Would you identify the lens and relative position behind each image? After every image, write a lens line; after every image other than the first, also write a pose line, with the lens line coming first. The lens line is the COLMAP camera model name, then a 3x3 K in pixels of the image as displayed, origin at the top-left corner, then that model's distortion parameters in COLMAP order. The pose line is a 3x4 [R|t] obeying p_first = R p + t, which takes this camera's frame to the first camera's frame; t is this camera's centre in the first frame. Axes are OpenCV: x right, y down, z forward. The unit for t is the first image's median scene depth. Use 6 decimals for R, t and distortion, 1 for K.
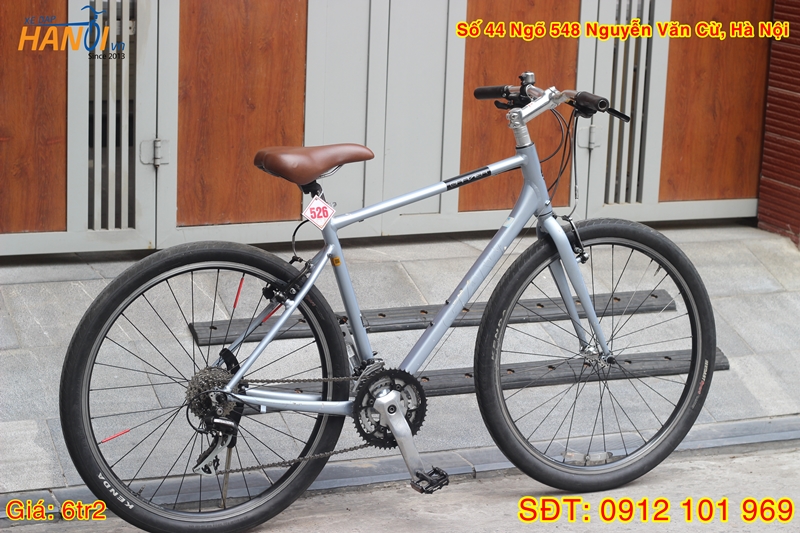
lens RADIAL K [[1957.5, 0, 400.0], [0, 1957.5, 266.5], [0, 0, 1]] dist [-0.141344, -0.223926]
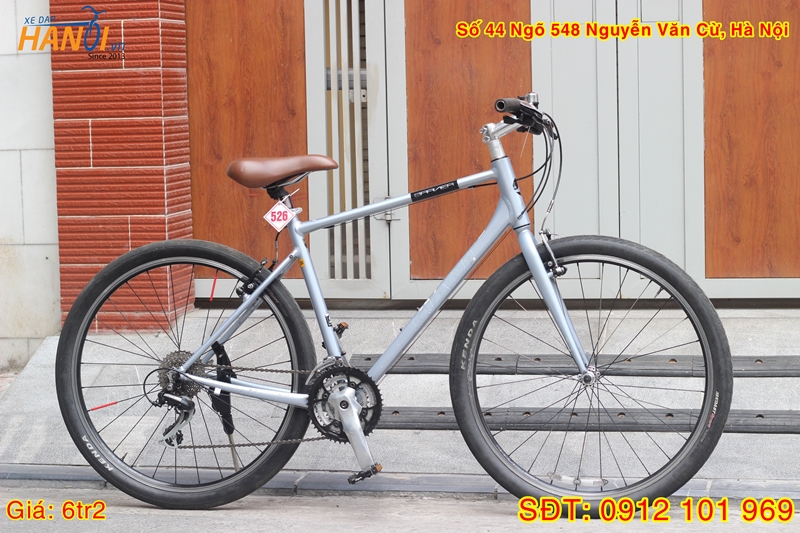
lens RADIAL K [[1957.5, 0, 400.0], [0, 1957.5, 266.5], [0, 0, 1]] dist [-0.141344, -0.223926]
pose [[0.791946, -0.005289, -0.610568, 0.646736], [-0.077621, 0.990977, -0.109264, 0.109059], [0.605637, 0.133925, 0.784390, 0.175969]]
